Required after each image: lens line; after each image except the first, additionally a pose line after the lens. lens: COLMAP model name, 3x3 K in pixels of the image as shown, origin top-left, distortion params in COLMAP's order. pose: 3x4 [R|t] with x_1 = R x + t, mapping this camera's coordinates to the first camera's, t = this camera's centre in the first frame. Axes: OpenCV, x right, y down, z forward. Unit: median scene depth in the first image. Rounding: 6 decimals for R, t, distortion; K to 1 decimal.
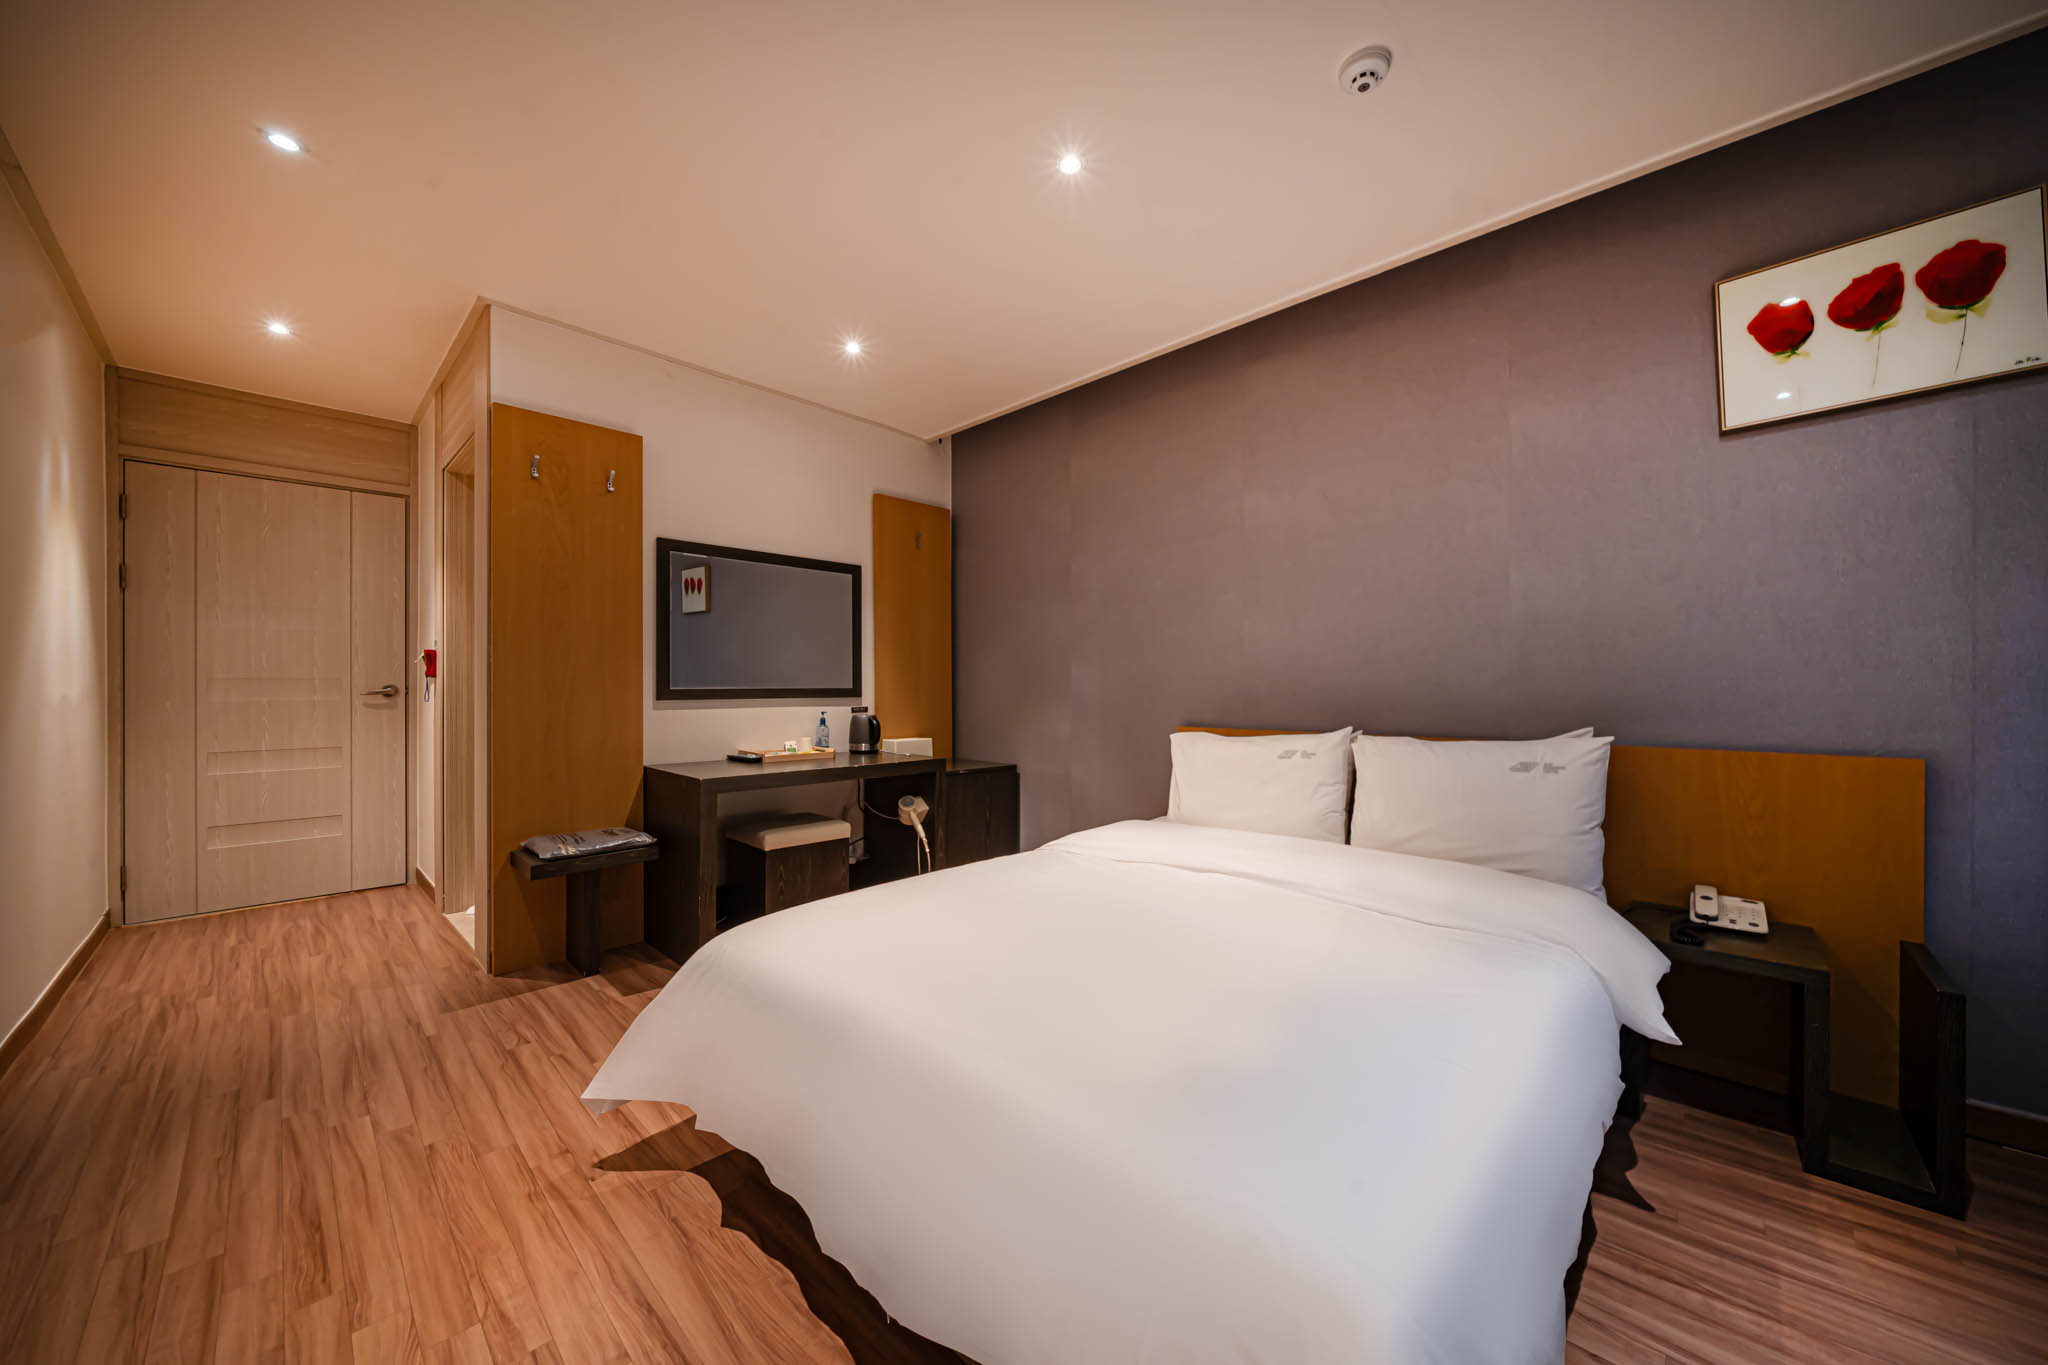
lens RADIAL K [[717.4, 0, 1080.1], [0, 717.4, 683.1], [0, 0, 1]] dist [-0.001245, -0.000408]
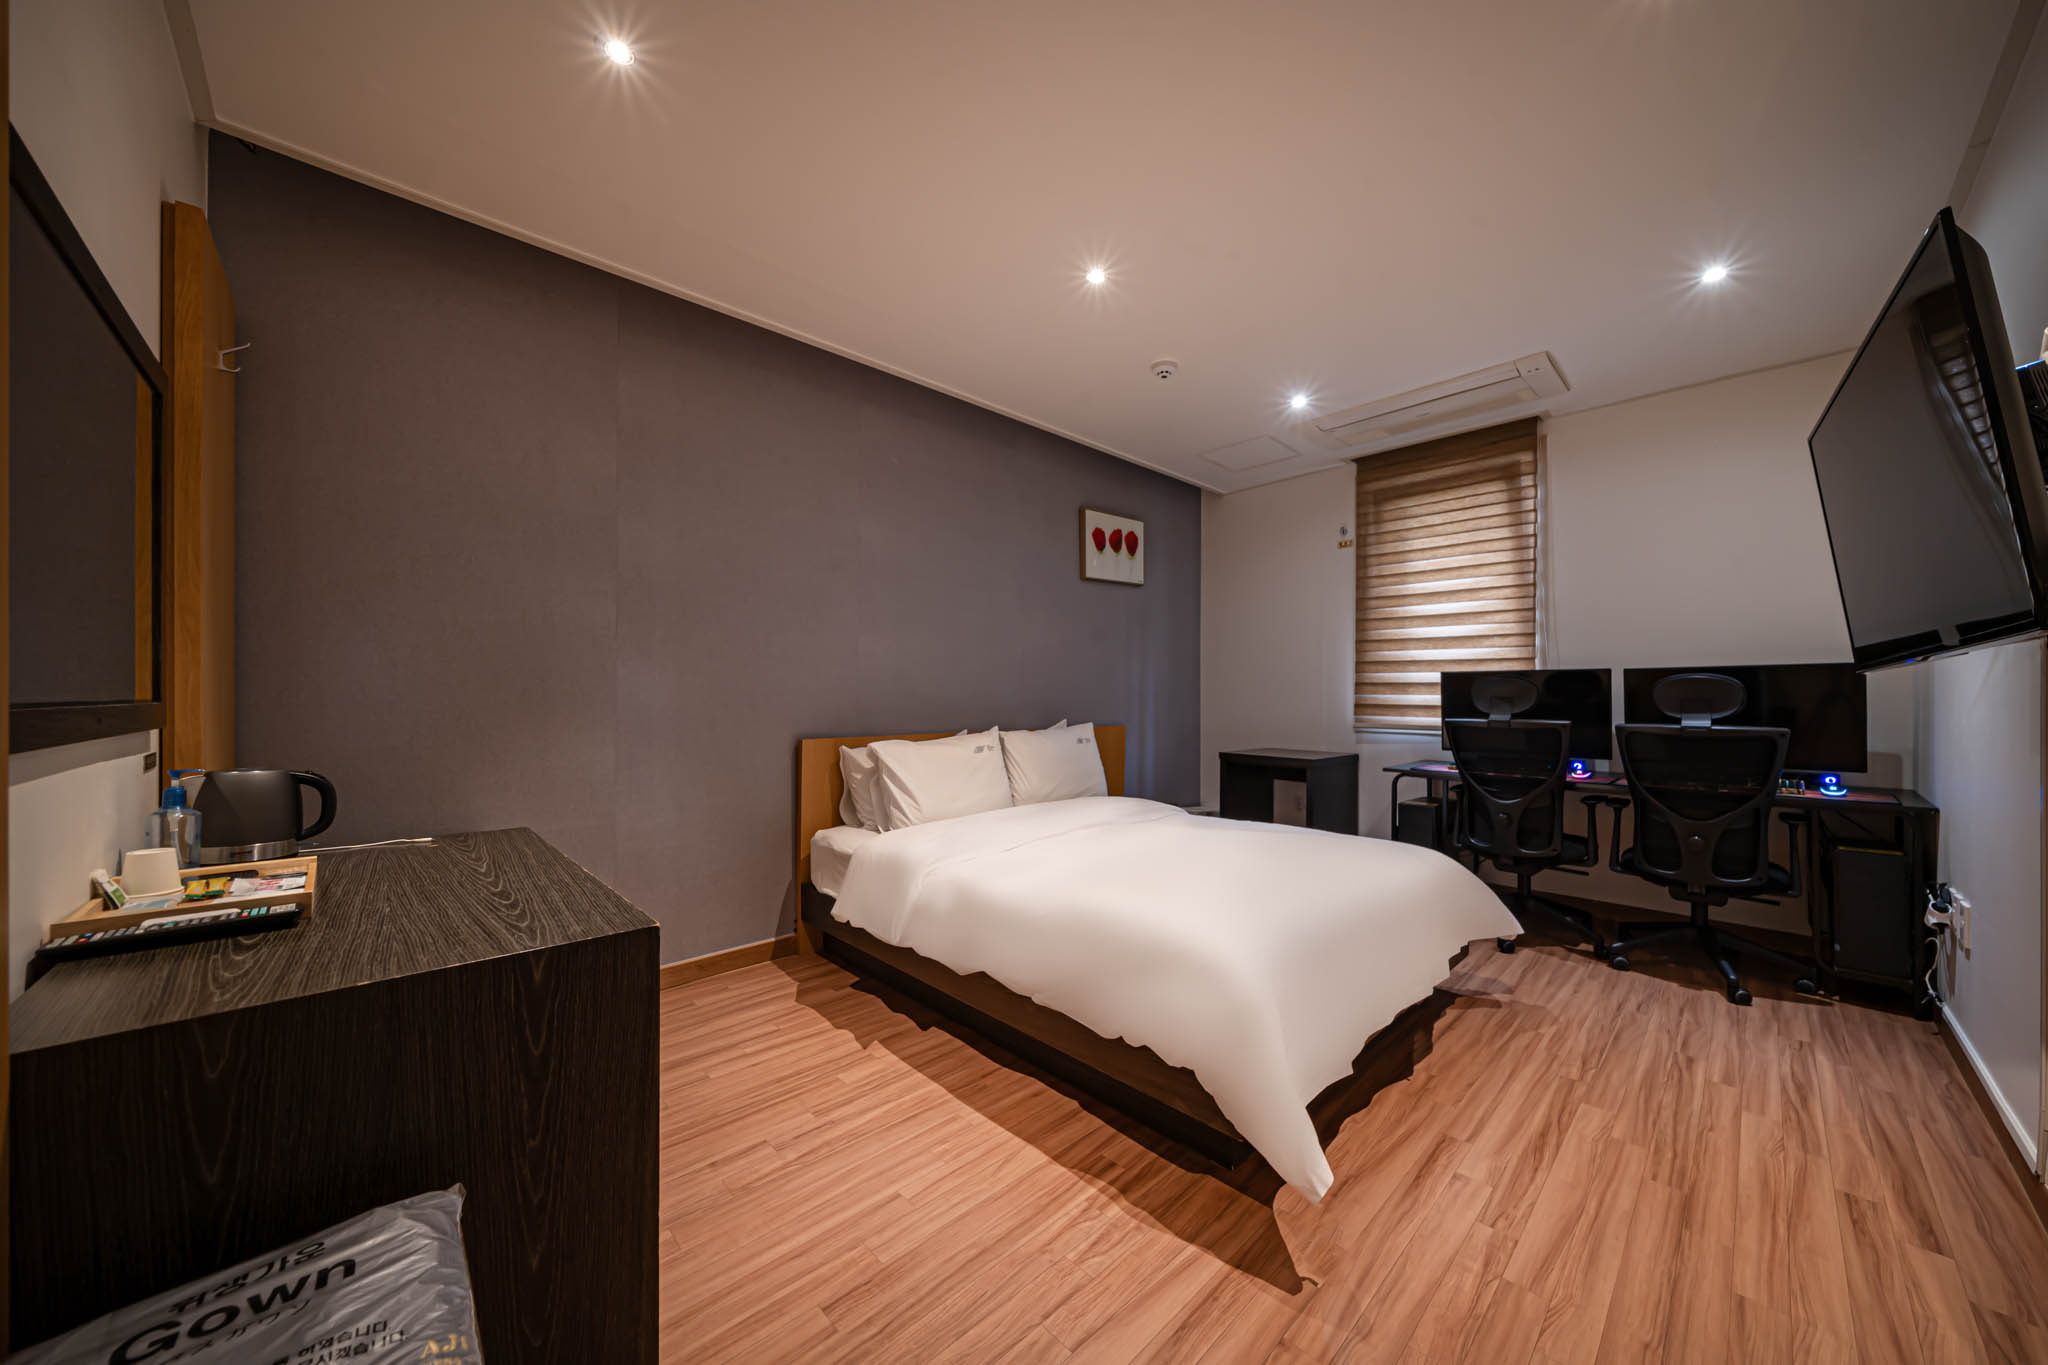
lens RADIAL K [[703.3, 0, 1022.7], [0, 703.3, 698.7], [0, 0, 1]] dist [-0.000626, -0.000170]
pose [[0.084203, -0.001888, 0.996447, -0.508862], [-0.007281, 0.999970, 0.002510, 0.001818], [-0.996422, -0.007467, 0.084187, 0.425103]]
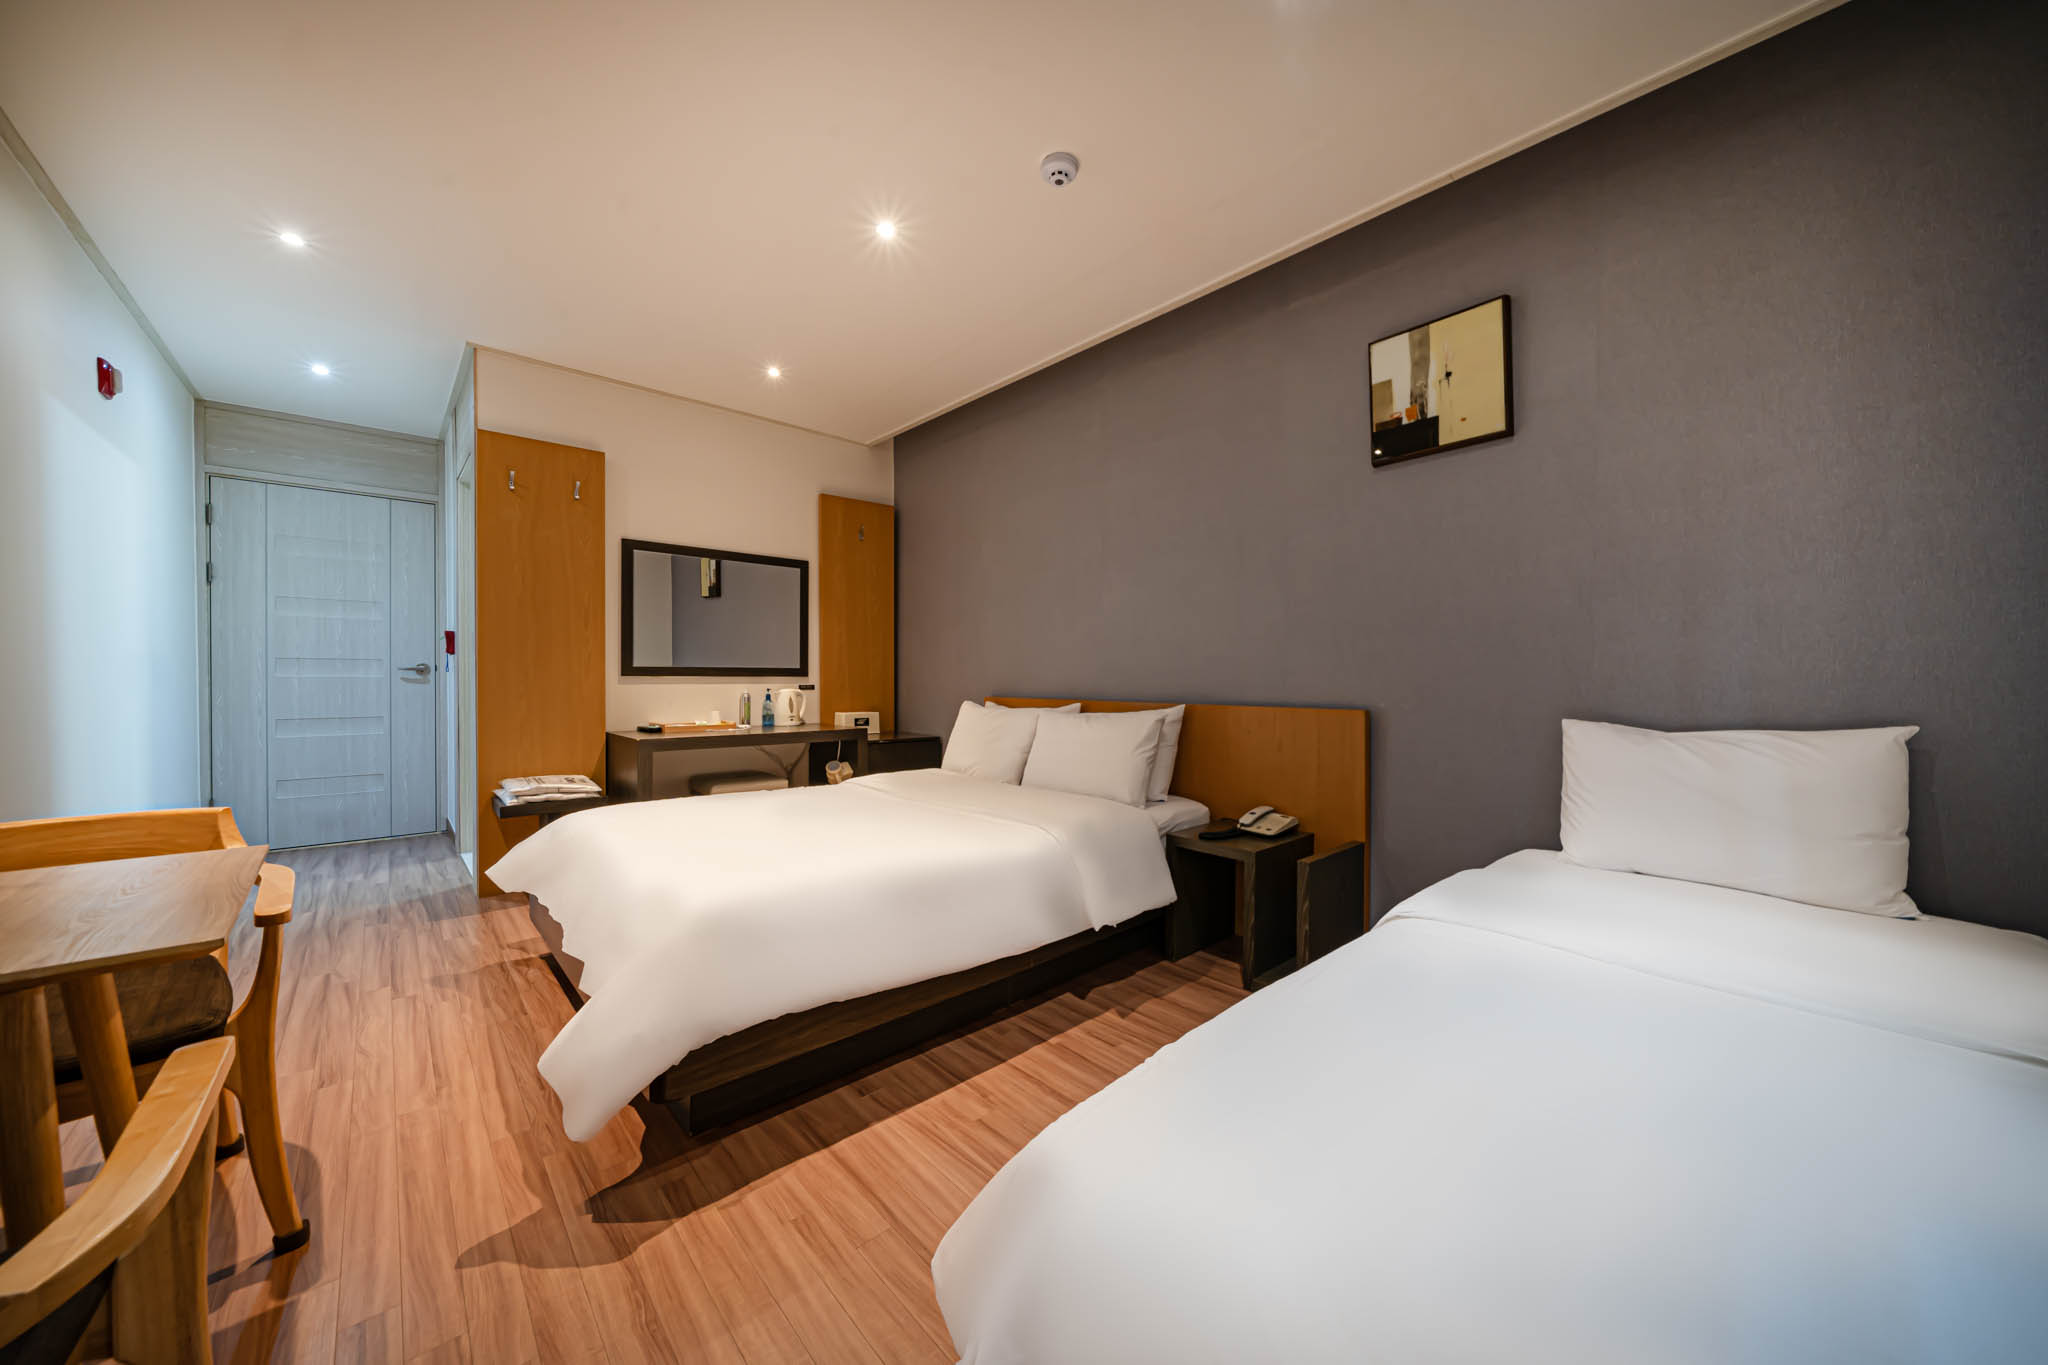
lens RADIAL K [[722.6, 0, 1026.1], [0, 722.6, 677.3], [0, 0, 1]] dist [0.015116, 0.000288]
pose [[0.993814, 0.010232, -0.110584, 0.218464], [-0.008525, 0.999837, 0.015898, 0.000472], [0.110729, -0.014857, 0.993740, -0.120425]]
